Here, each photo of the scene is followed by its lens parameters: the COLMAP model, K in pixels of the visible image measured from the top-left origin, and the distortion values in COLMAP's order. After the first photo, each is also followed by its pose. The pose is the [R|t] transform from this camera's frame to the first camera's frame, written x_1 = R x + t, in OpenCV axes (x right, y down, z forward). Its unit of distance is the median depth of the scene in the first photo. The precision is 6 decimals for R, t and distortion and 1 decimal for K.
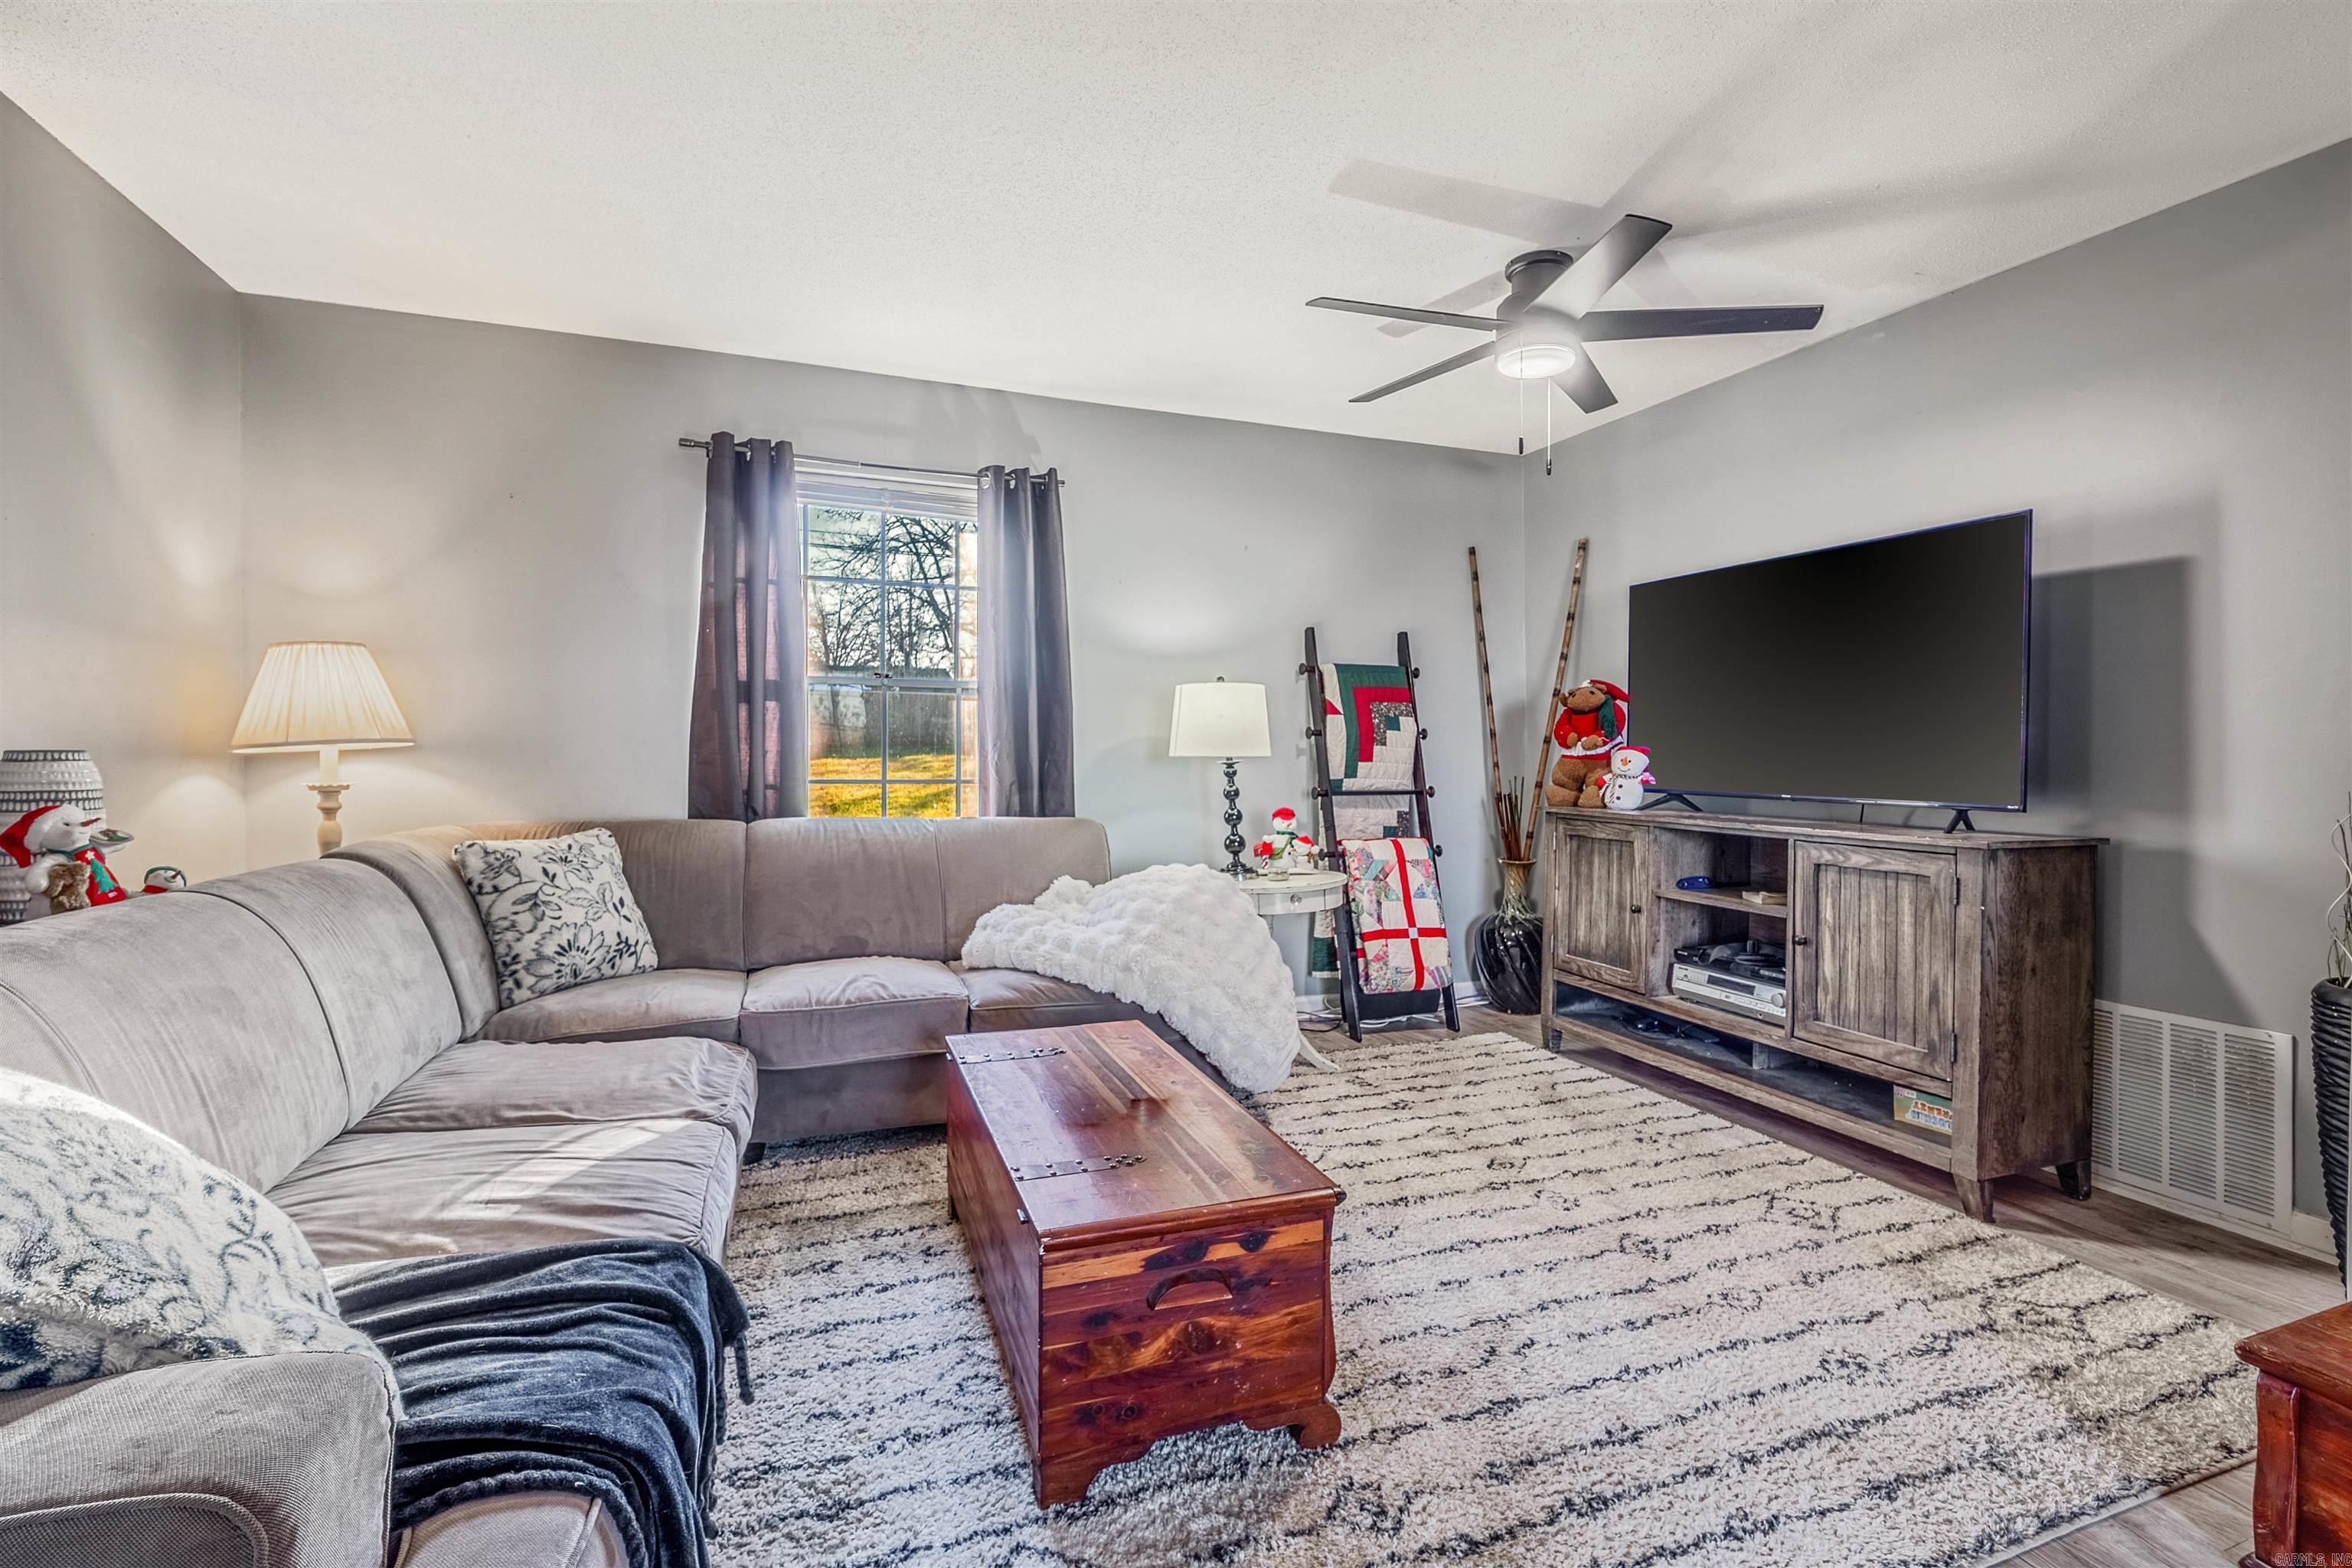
lens RADIAL K [[1054.1, 0, 1180.5], [0, 1054.1, 767.2], [0, 0, 1]] dist [-0.004153, -0.000034]
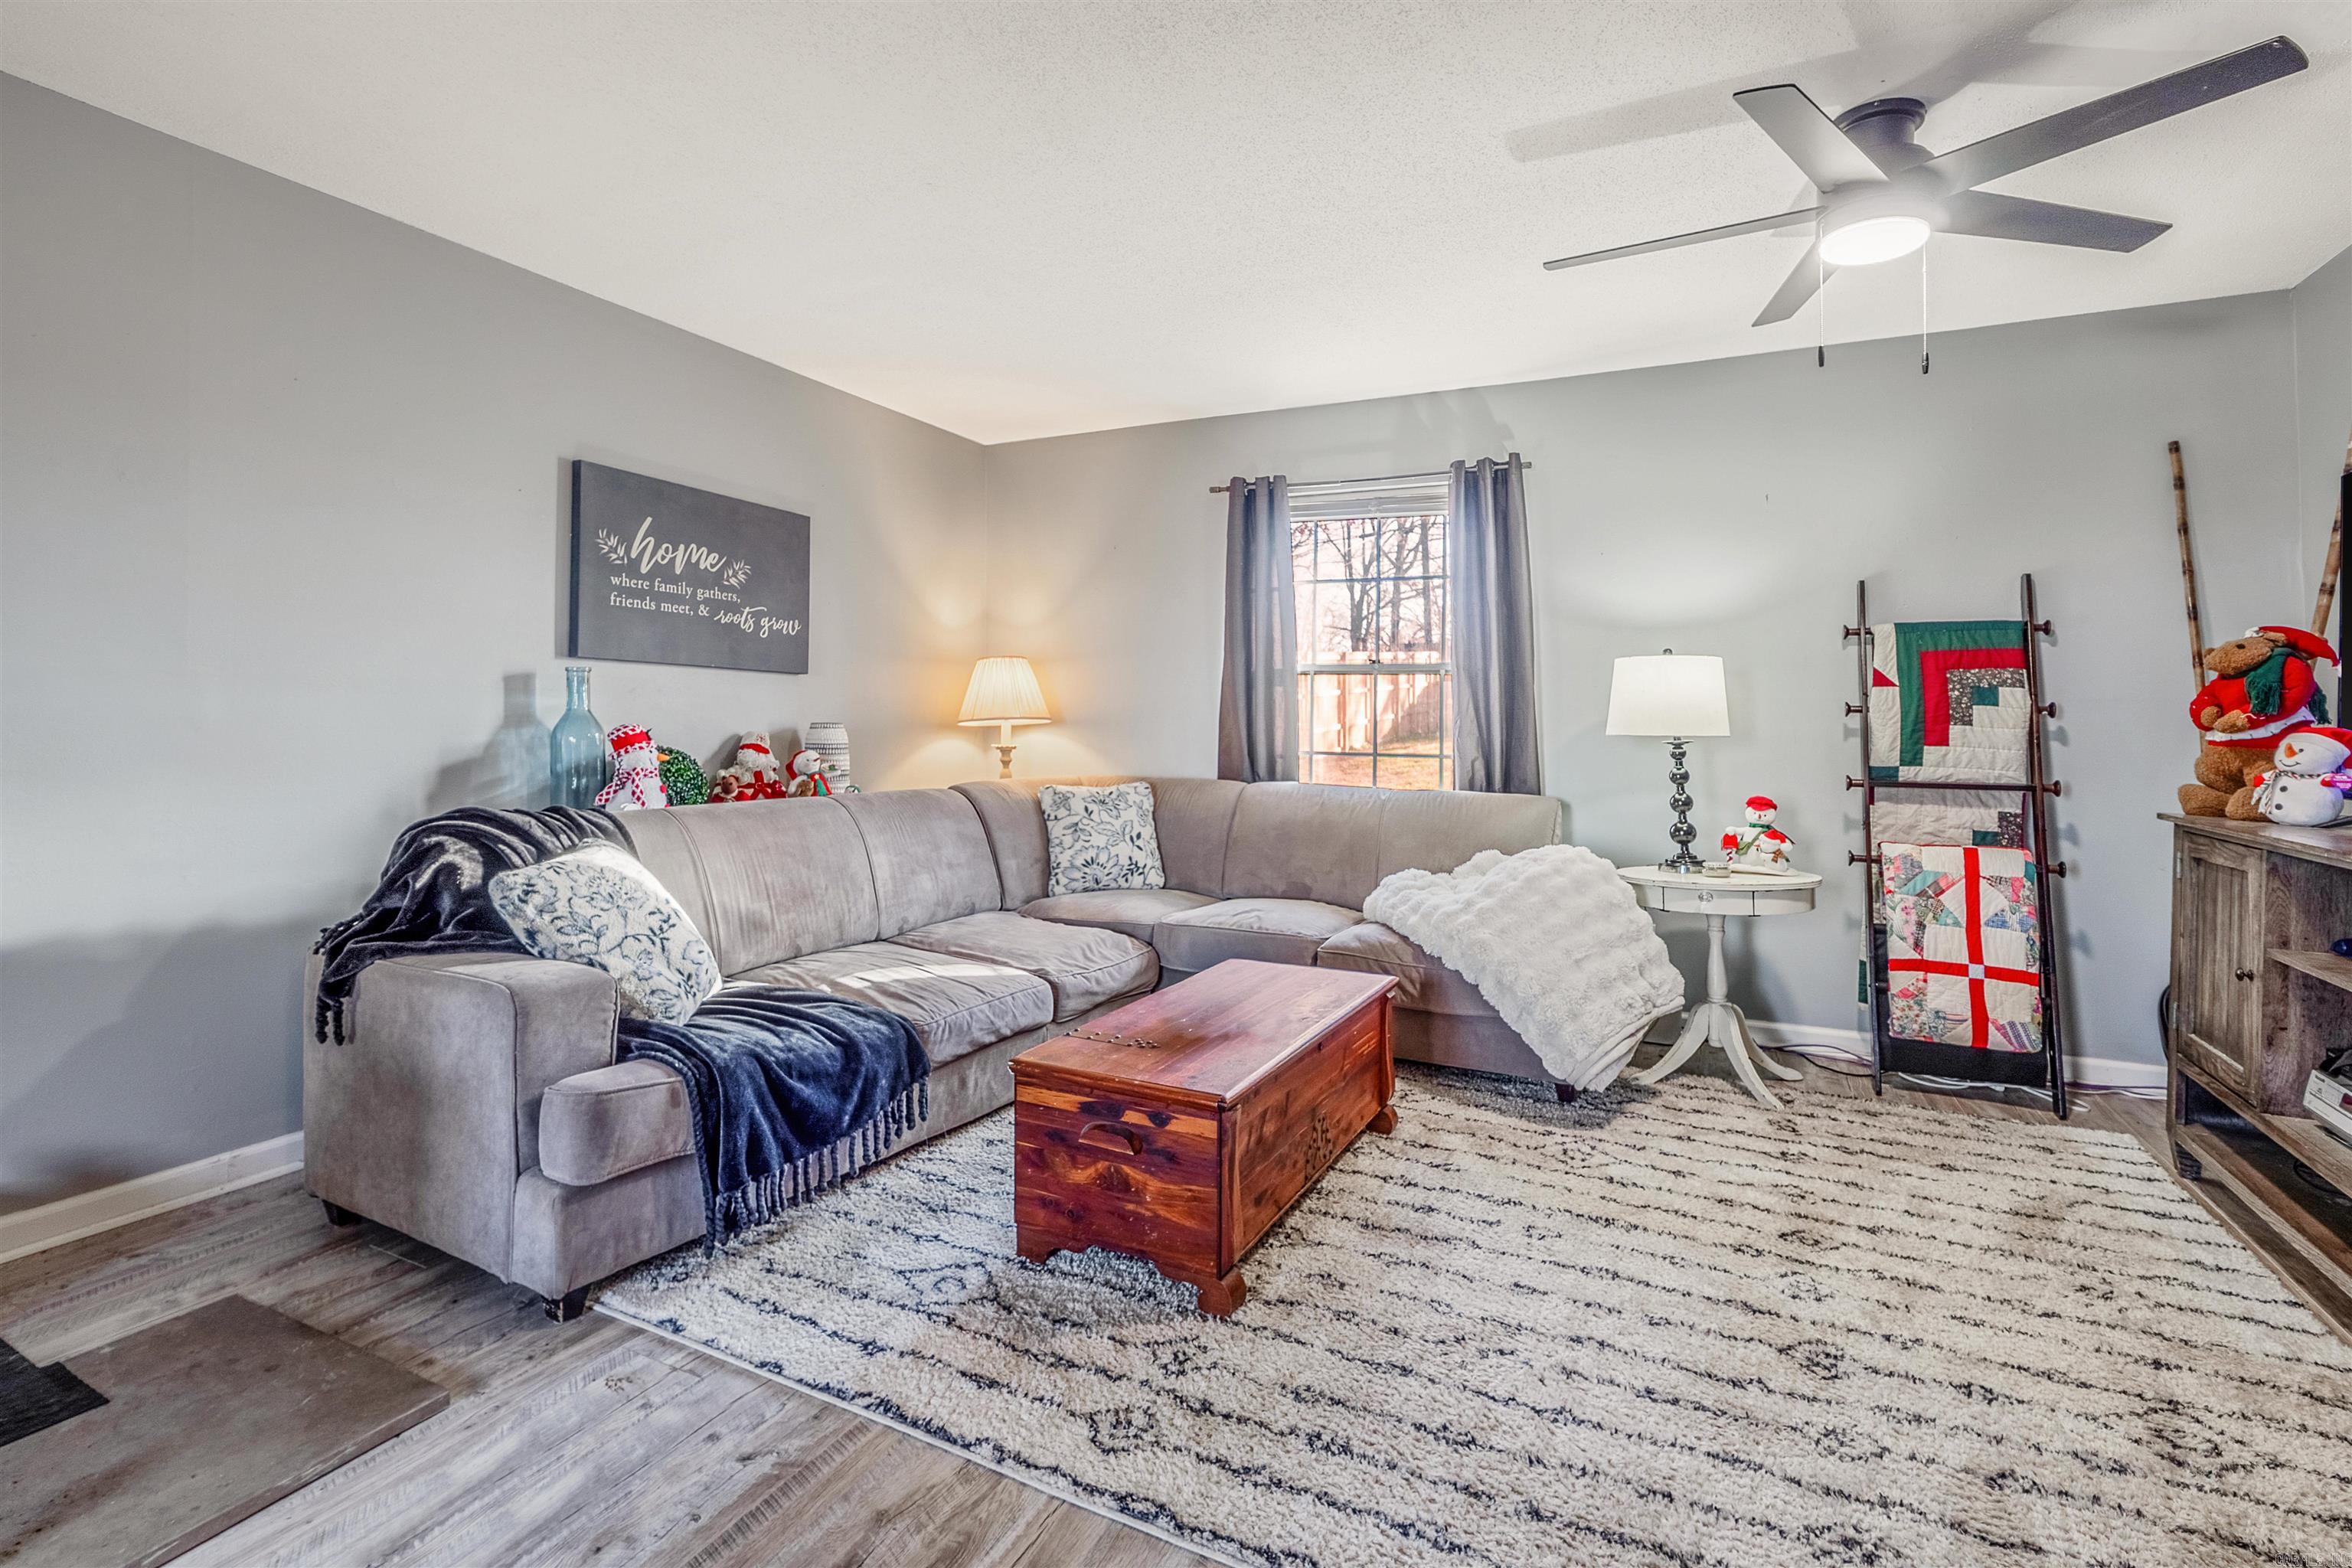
lens RADIAL K [[1056.4, 0, 1172.1], [0, 1056.4, 728.0], [0, 0, 1]] dist [-0.004147, -0.000265]
pose [[0.694622, 0.006188, -0.719349, 0.445878], [-0.018965, 0.999773, -0.009713, -0.000046], [0.719125, 0.020389, 0.694581, 0.061457]]
